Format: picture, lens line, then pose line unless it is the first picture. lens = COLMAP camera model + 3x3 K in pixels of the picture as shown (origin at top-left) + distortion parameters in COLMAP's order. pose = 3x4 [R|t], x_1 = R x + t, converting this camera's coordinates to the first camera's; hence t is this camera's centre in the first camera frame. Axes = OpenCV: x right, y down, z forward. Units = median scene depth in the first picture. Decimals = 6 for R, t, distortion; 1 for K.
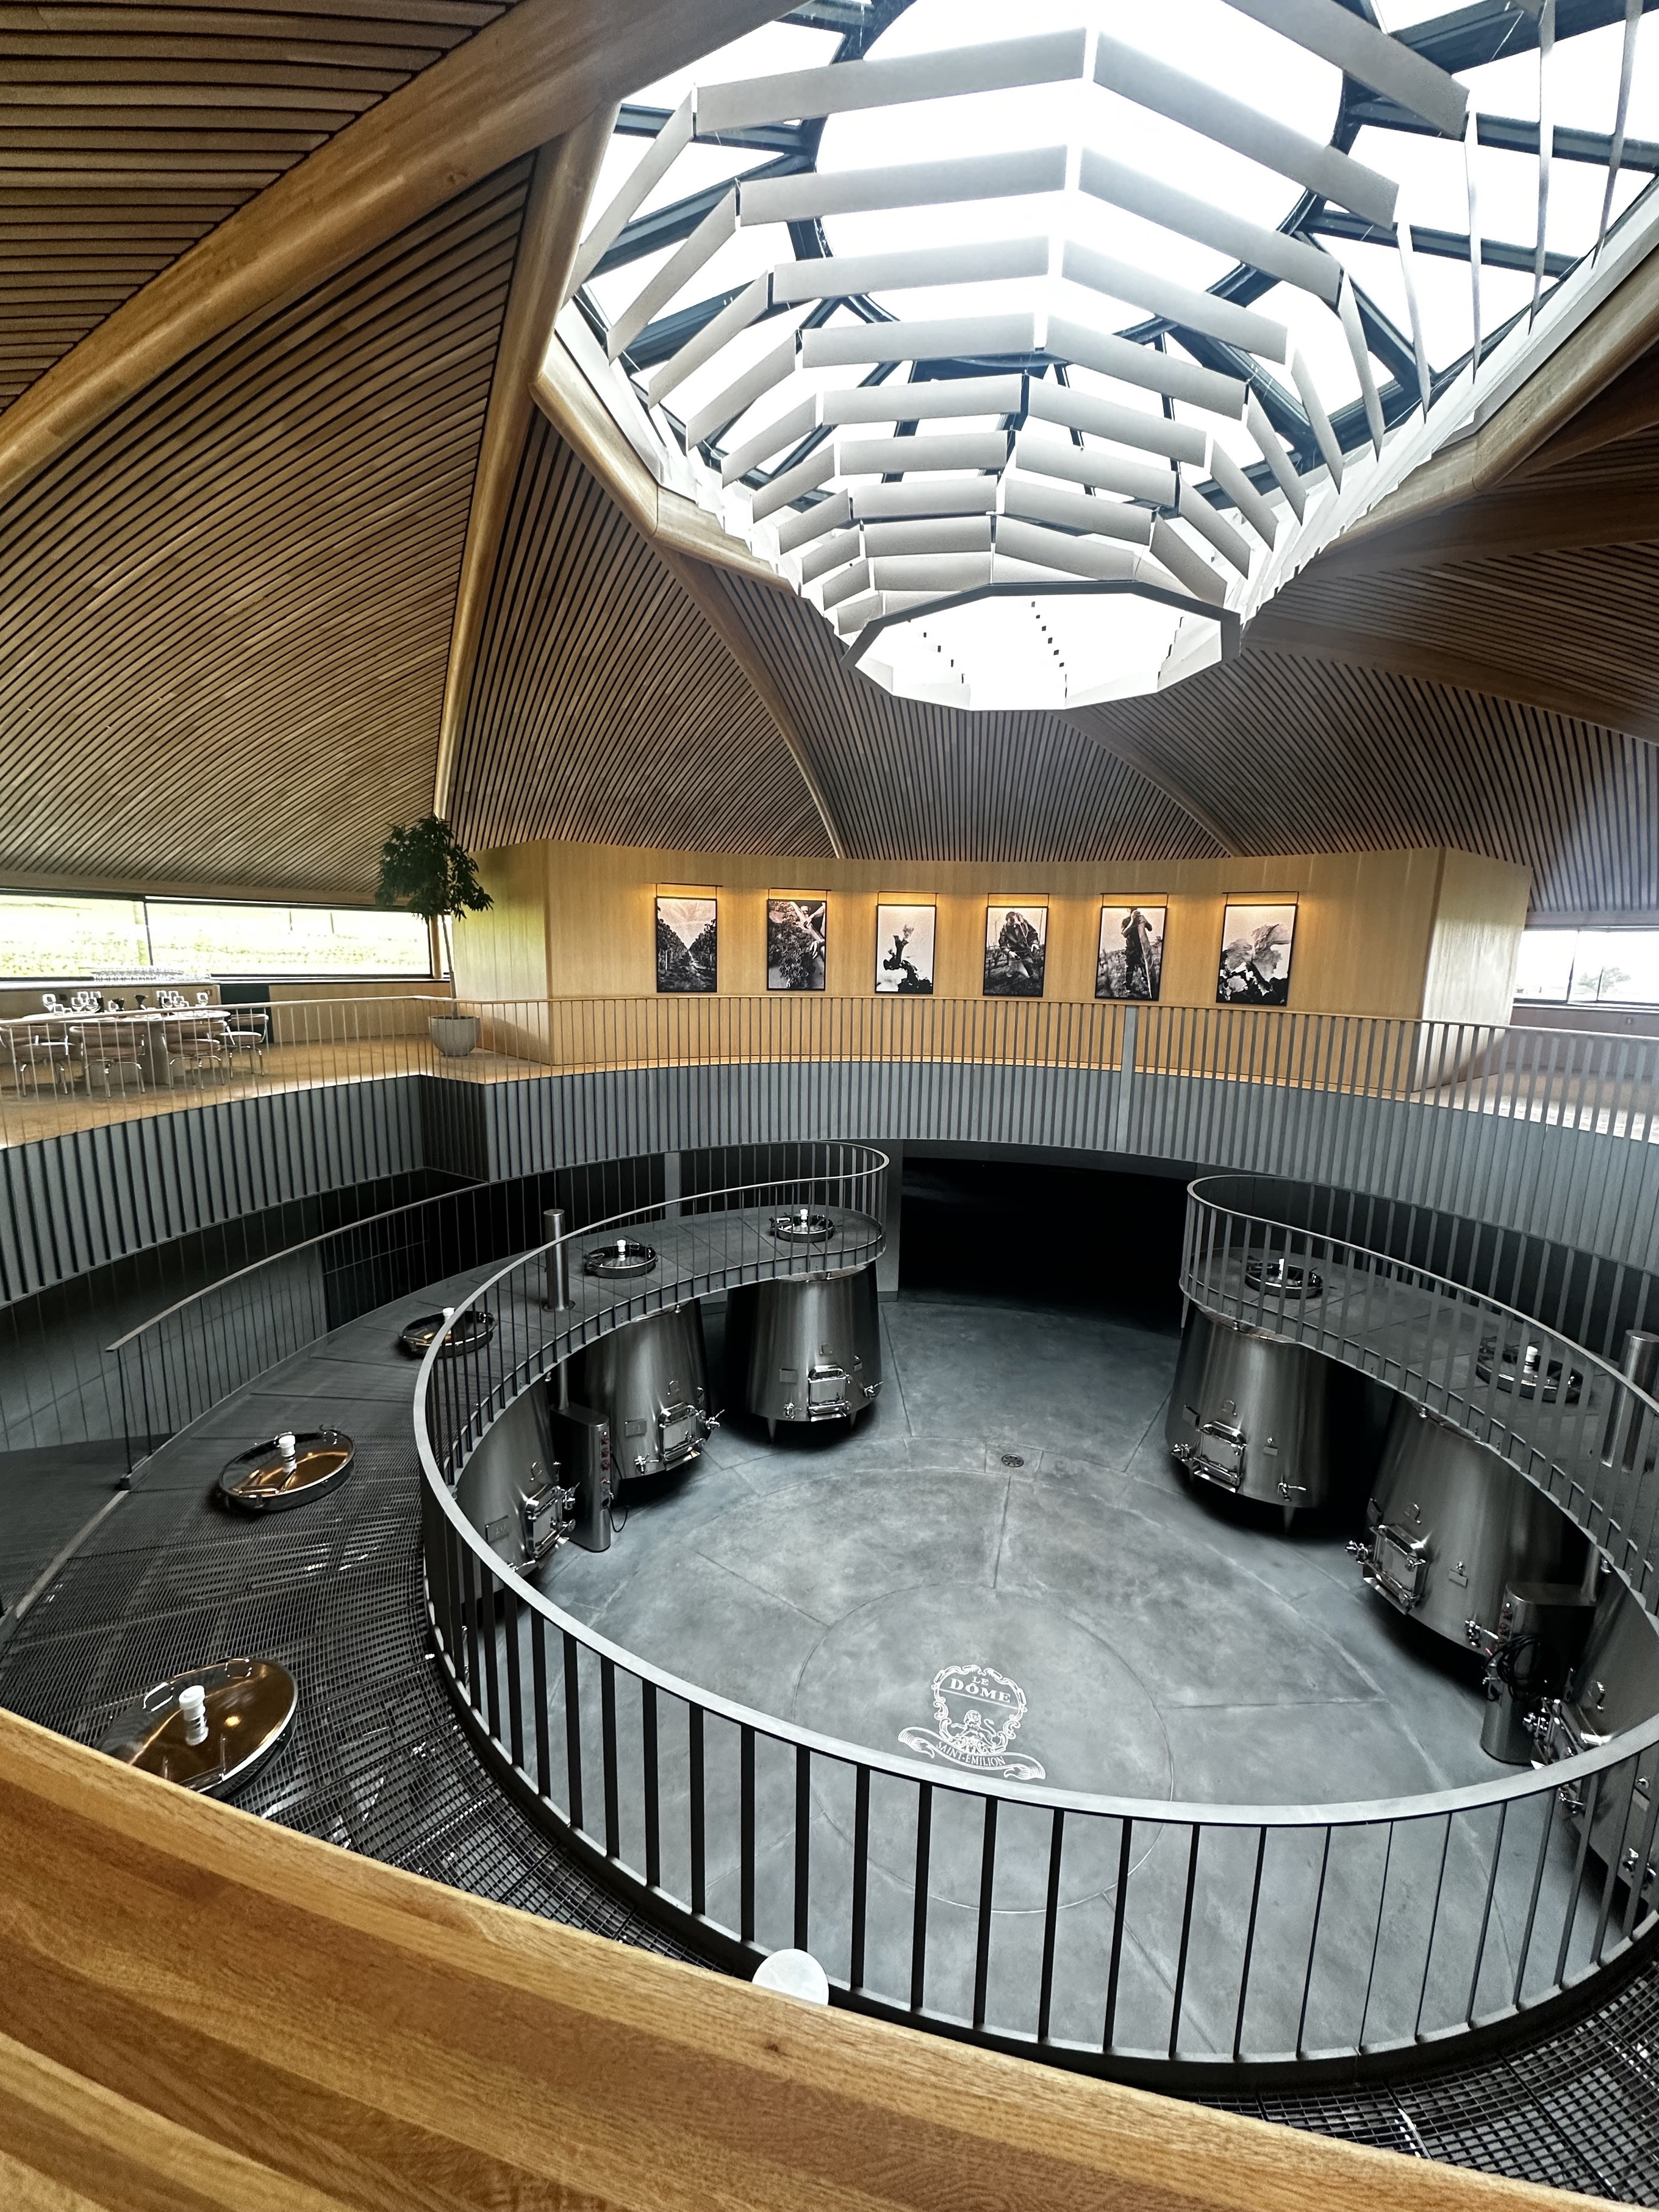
lens RADIAL K [[886.9, 0, 831.2], [0, 886.9, 1089.7], [0, 0, 1]] dist [0.000565, 0.000009]
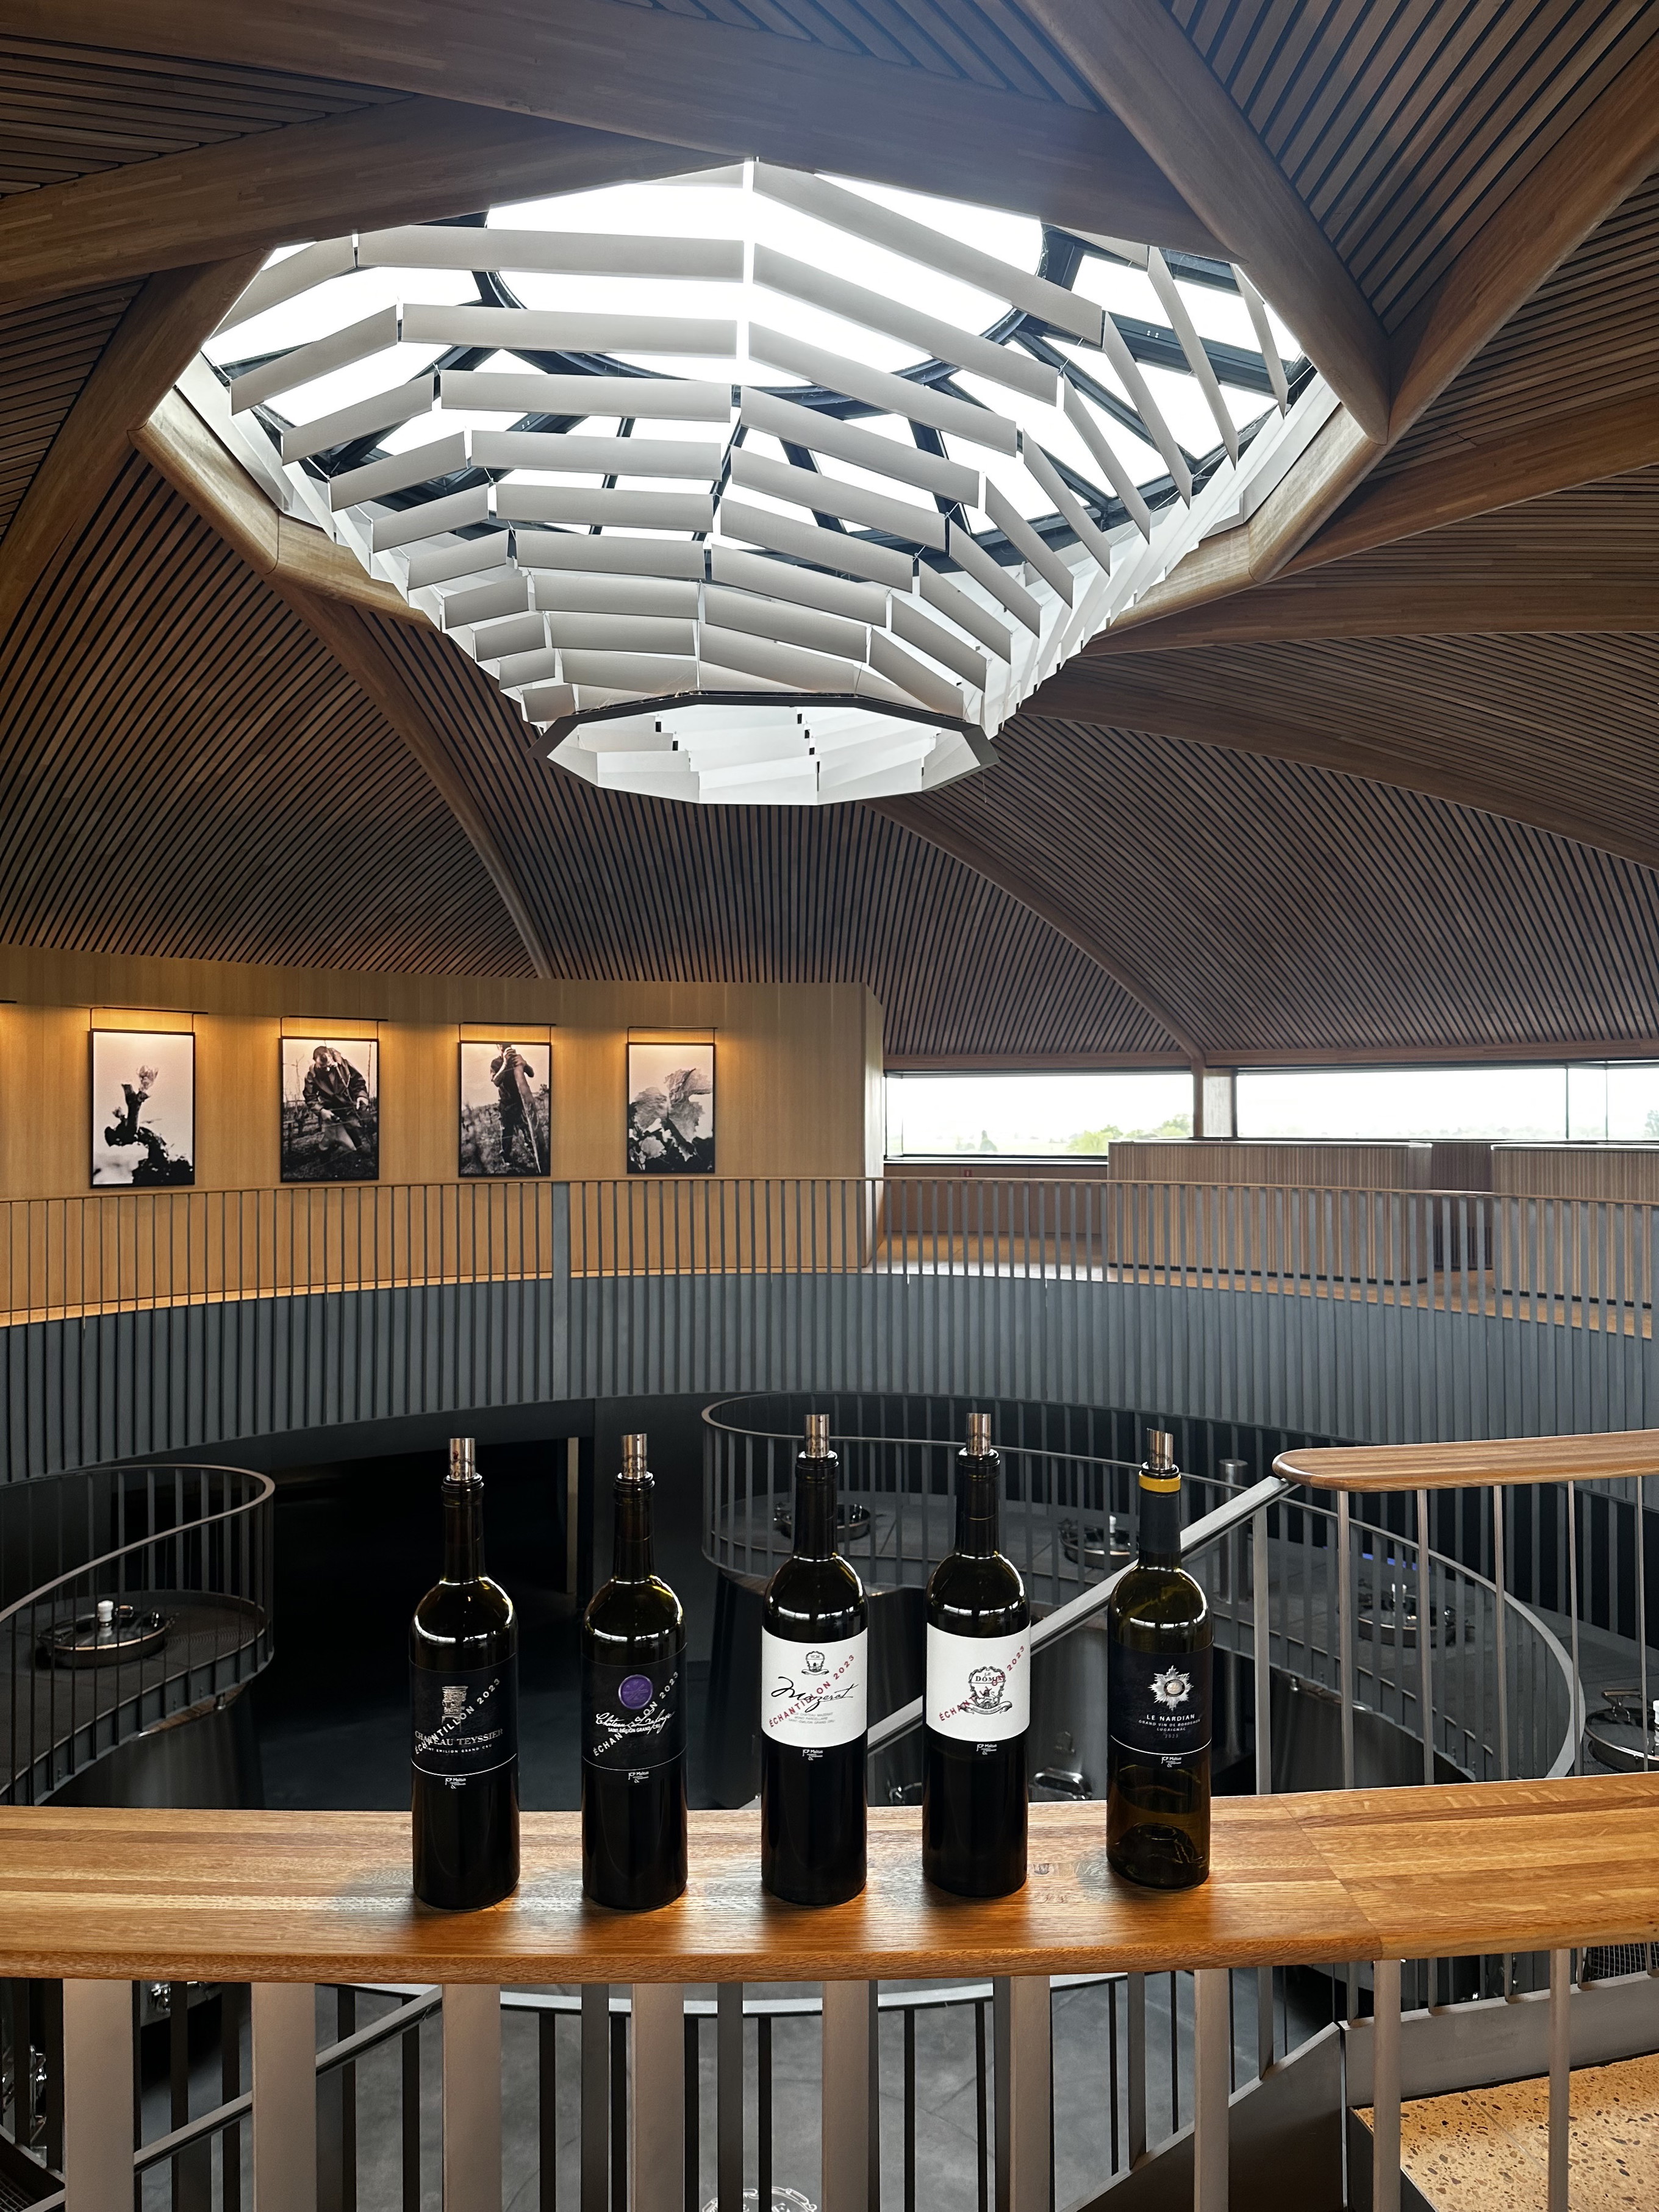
lens RADIAL K [[1522.4, 0, 821.9], [0, 1522.4, 1120.0], [0, 0, 1]] dist [0.044081, -0.031378]
pose [[0.673025, -0.023508, 0.739246, -0.370230], [0.125768, 0.988576, -0.083064, -0.016870], [-0.728849, 0.148878, 0.668293, 0.037008]]
